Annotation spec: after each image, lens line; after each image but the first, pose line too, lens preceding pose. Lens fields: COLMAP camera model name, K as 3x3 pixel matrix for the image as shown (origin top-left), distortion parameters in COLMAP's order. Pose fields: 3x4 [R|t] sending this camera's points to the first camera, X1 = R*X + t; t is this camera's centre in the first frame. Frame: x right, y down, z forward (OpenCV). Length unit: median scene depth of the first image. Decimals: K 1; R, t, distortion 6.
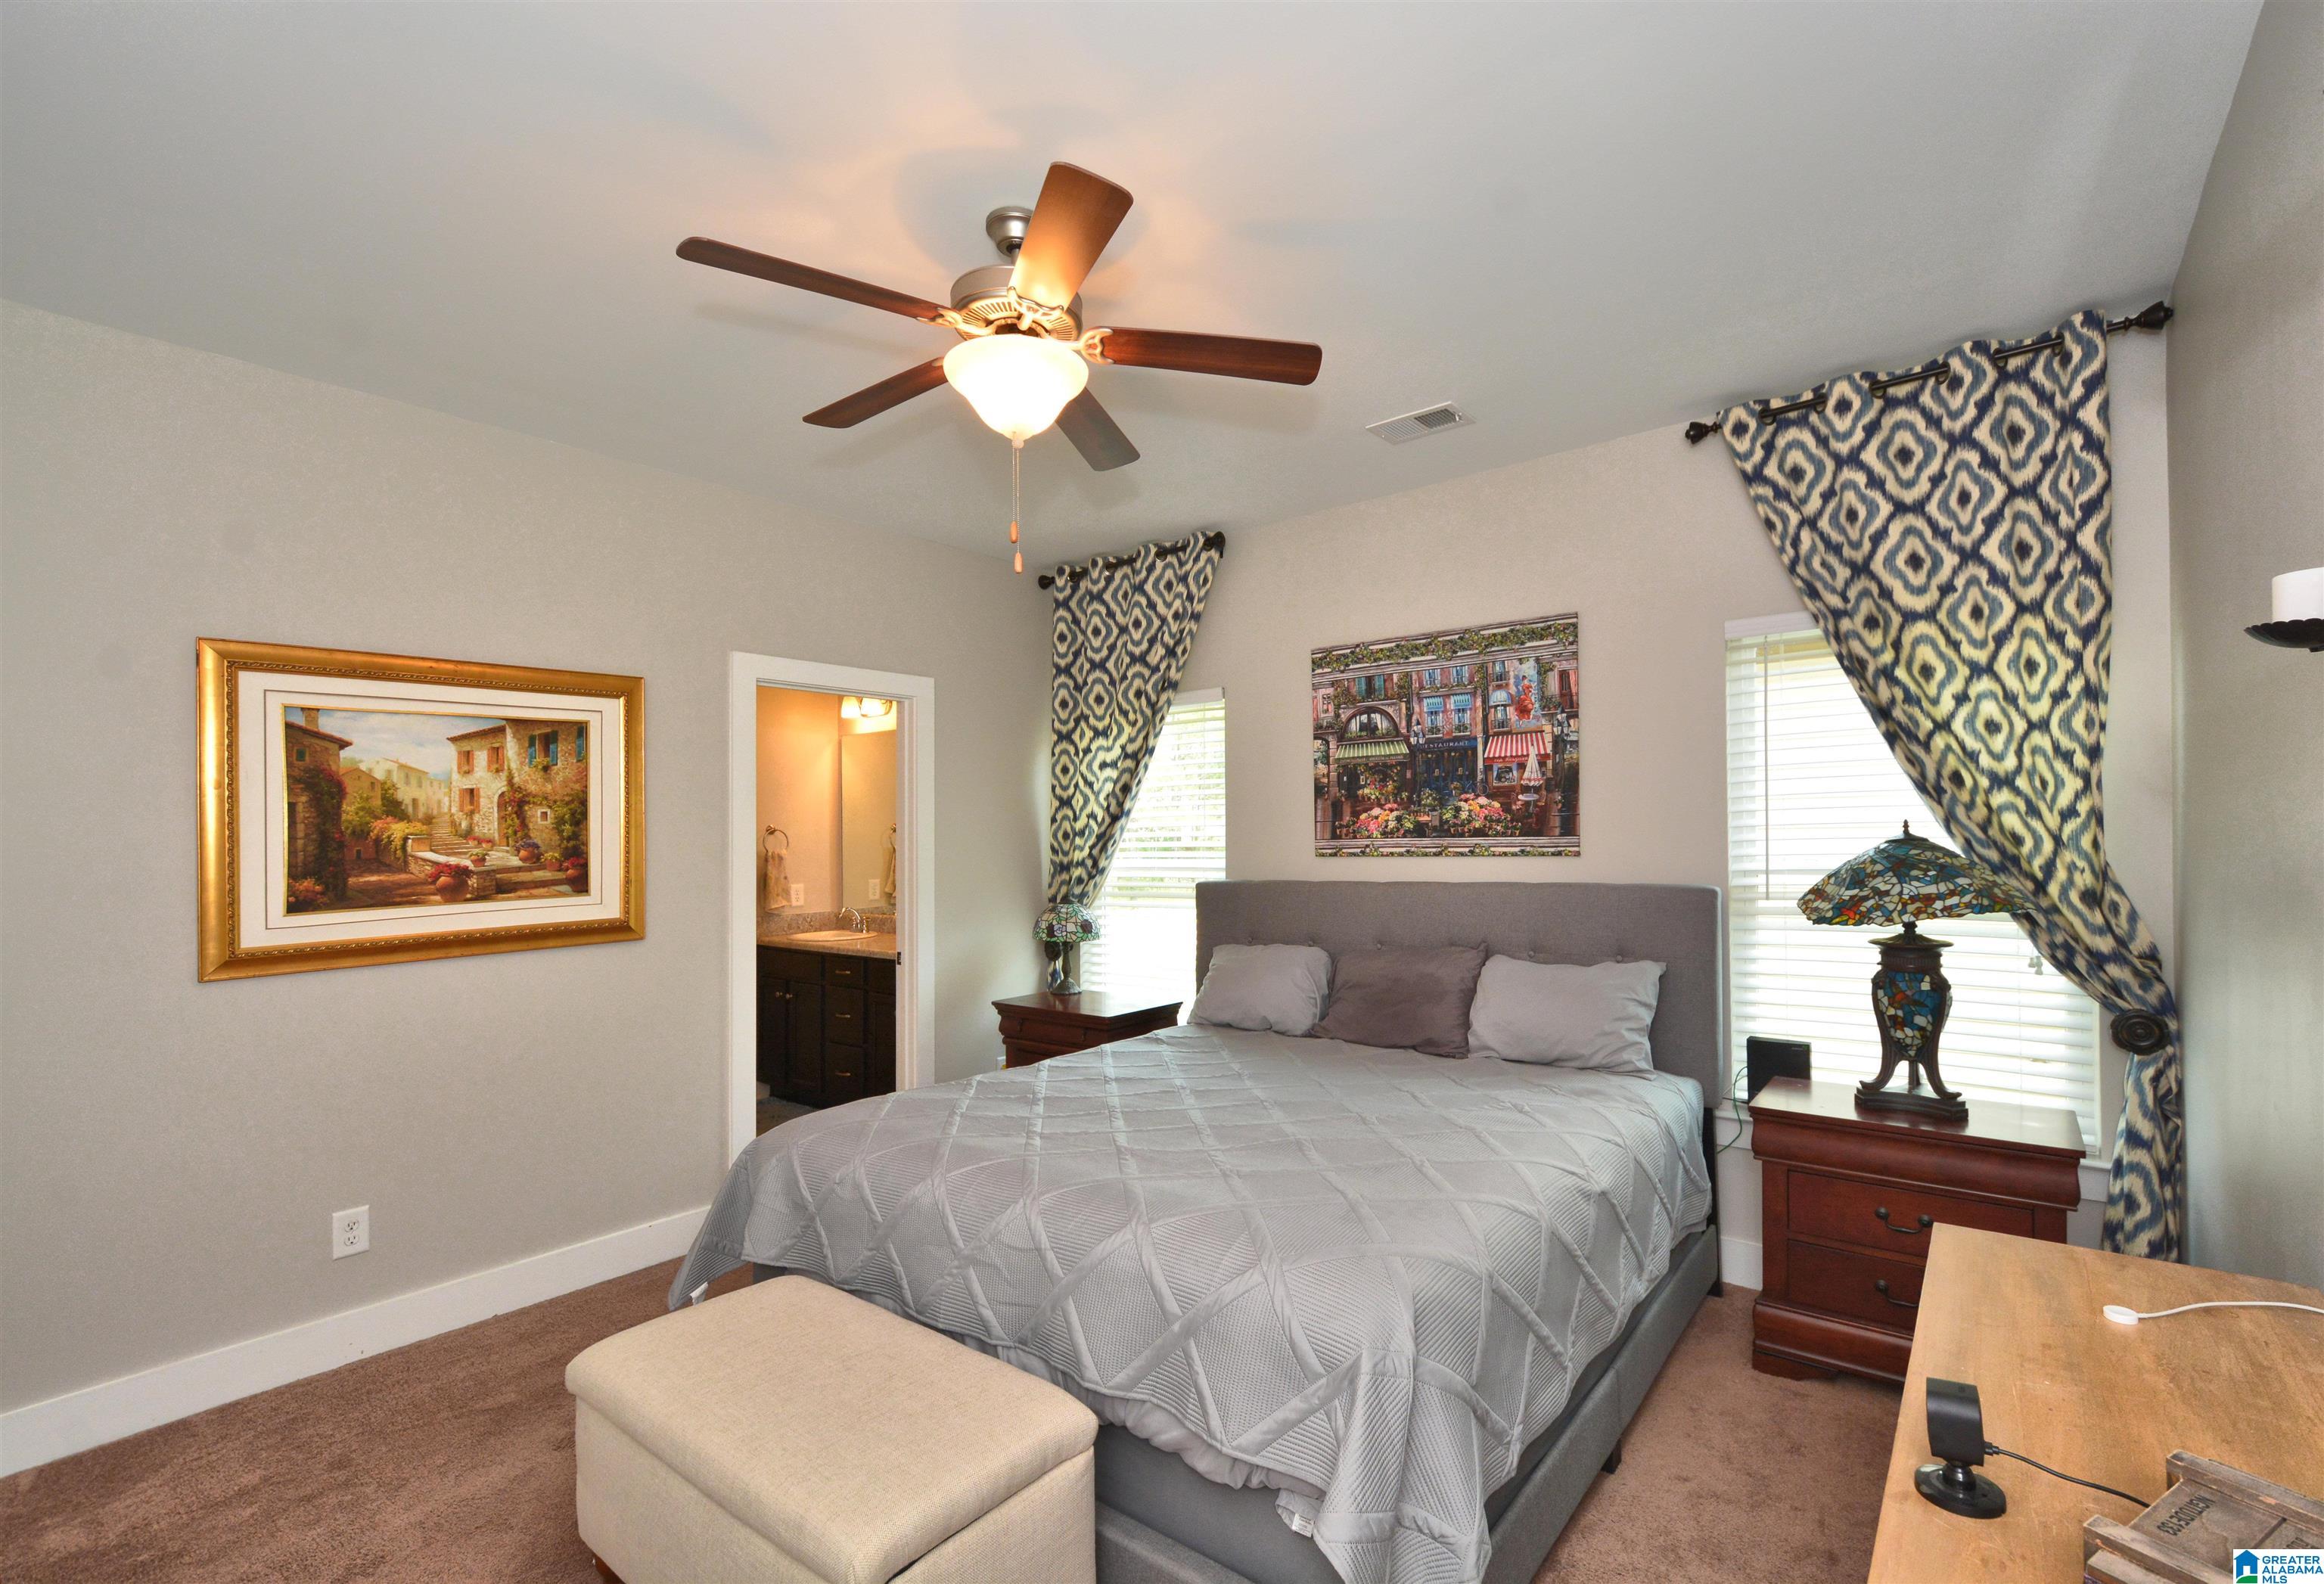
lens RADIAL K [[1061.4, 0, 1161.1], [0, 1061.4, 820.2], [0, 0, 1]] dist [0.019784, -0.000276]
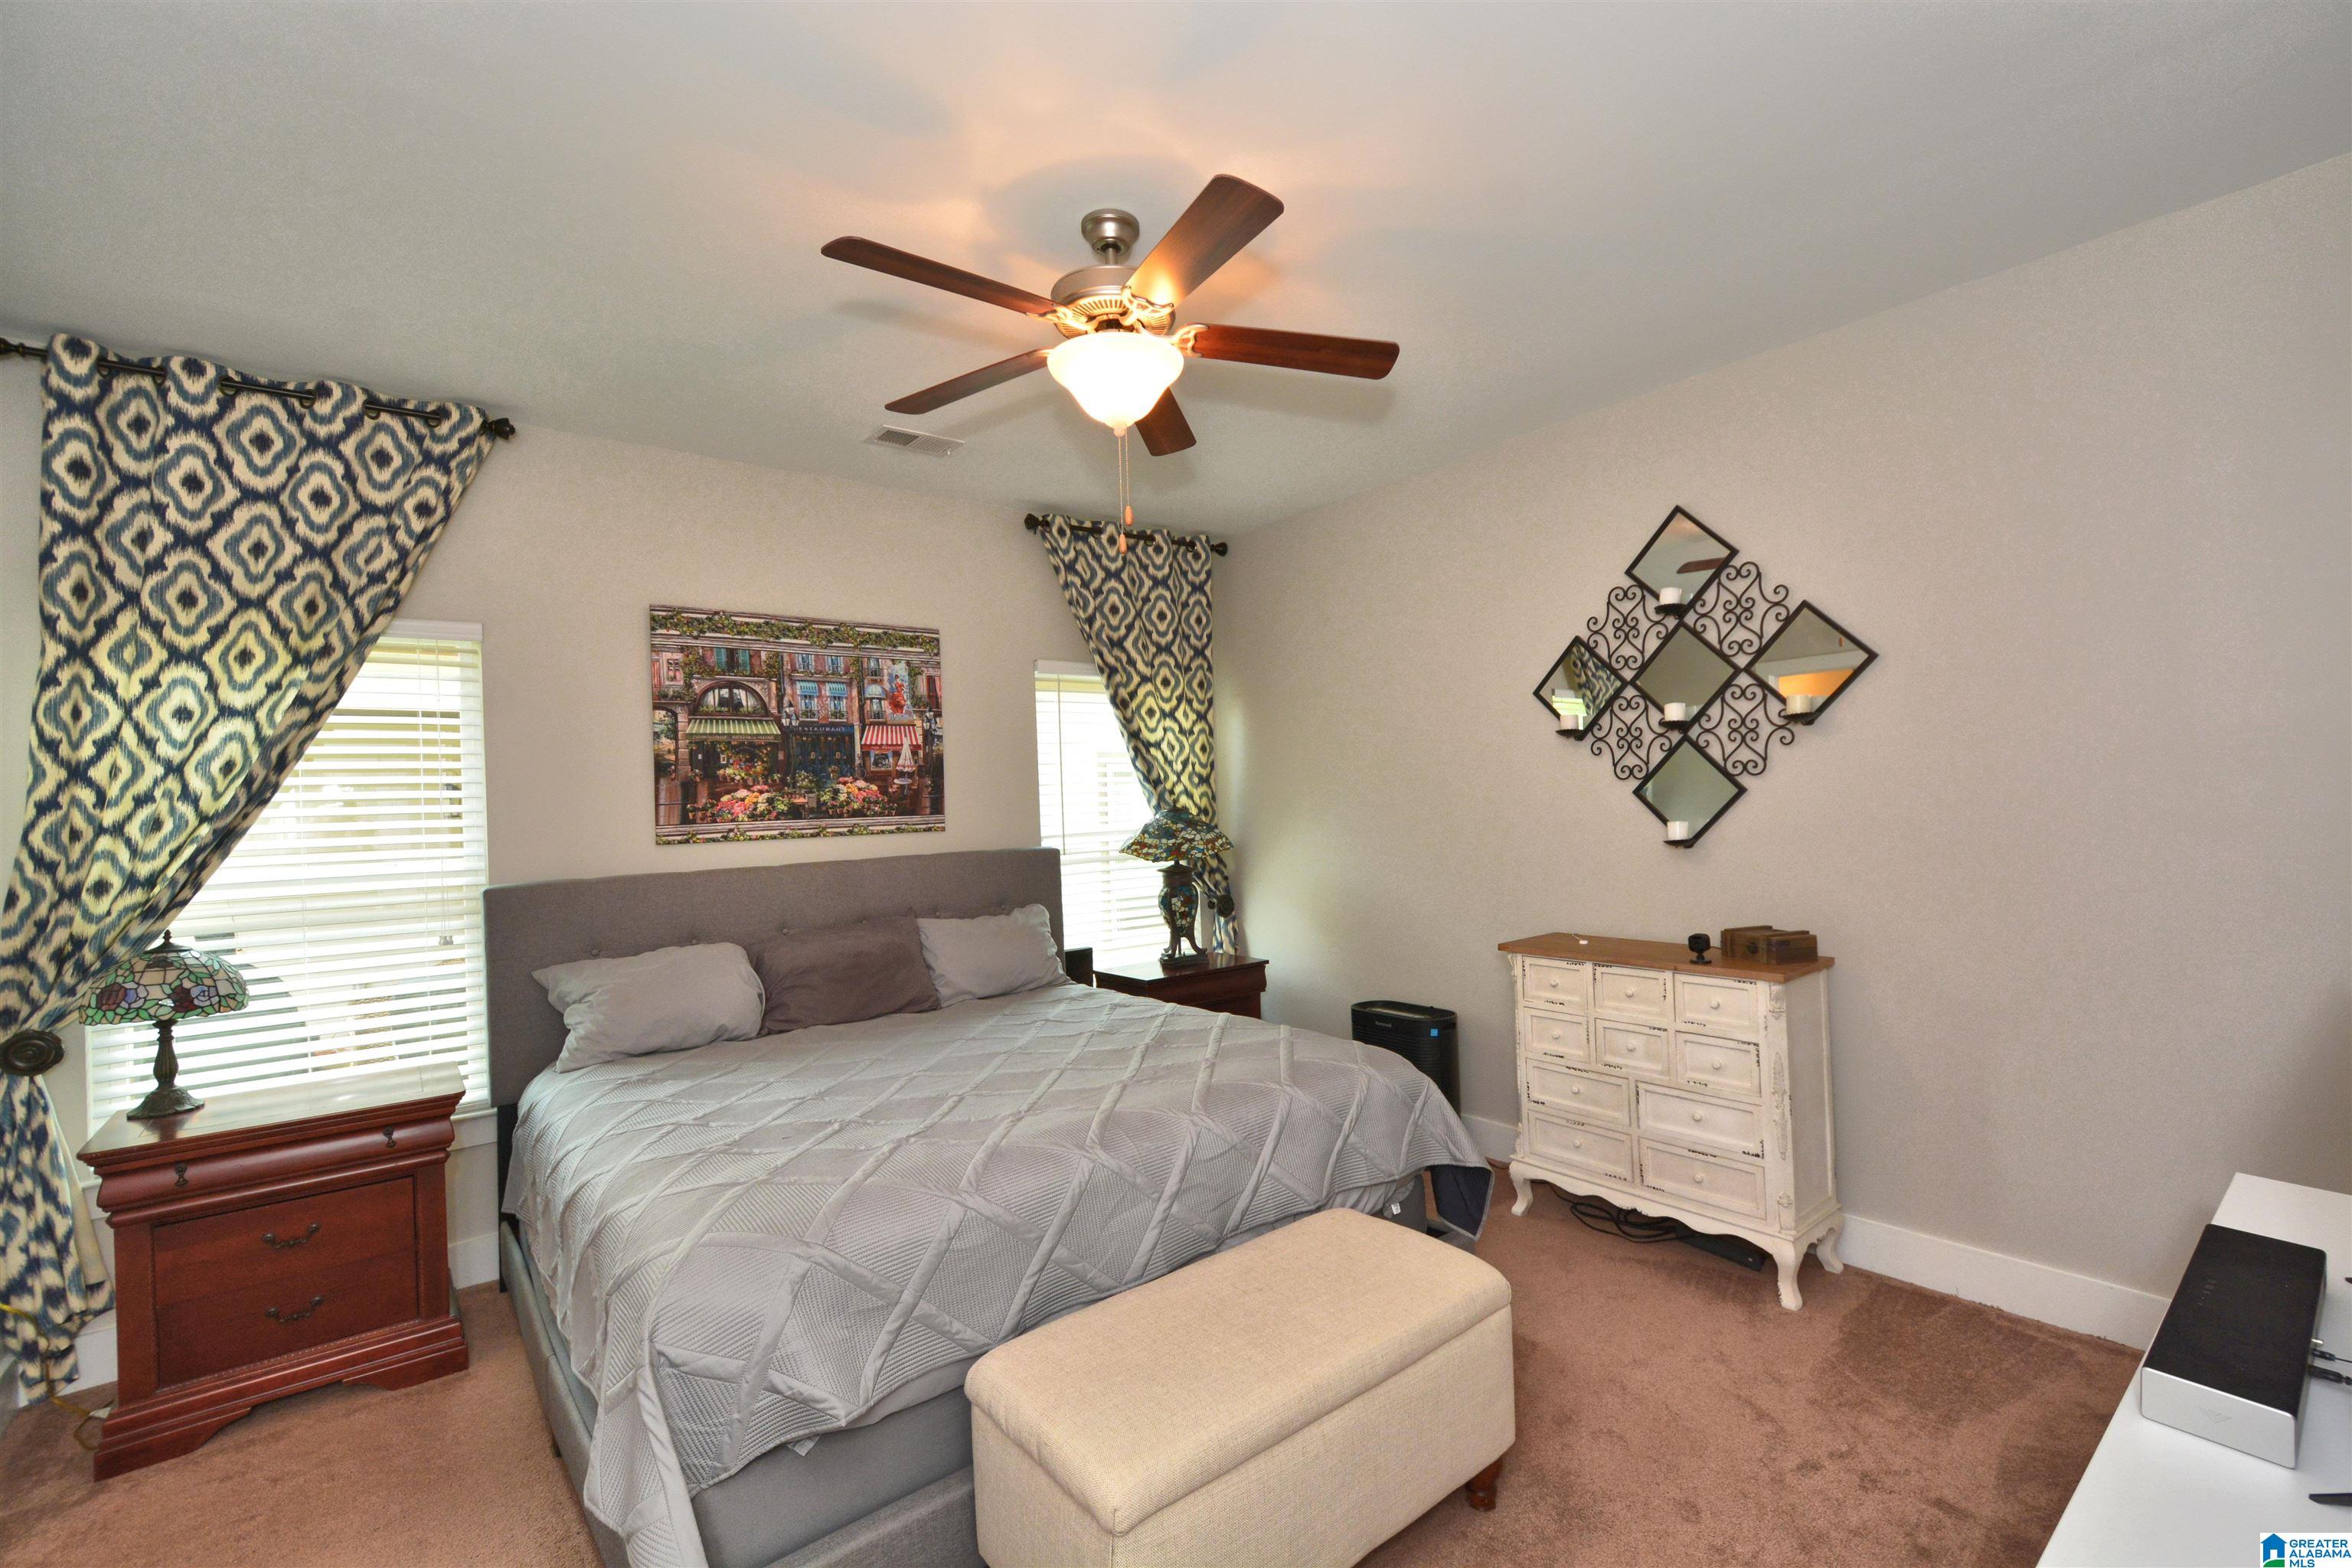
lens RADIAL K [[994.4, 0, 1176.0], [0, 994.4, 784.0], [0, 0, 1]] dist [-0.000922, -0.000401]
pose [[0.223867, 0.019266, 0.974429, -0.587807], [0.010830, 0.999694, -0.022254, 0.007625], [-0.974559, 0.015535, 0.223590, 0.440323]]
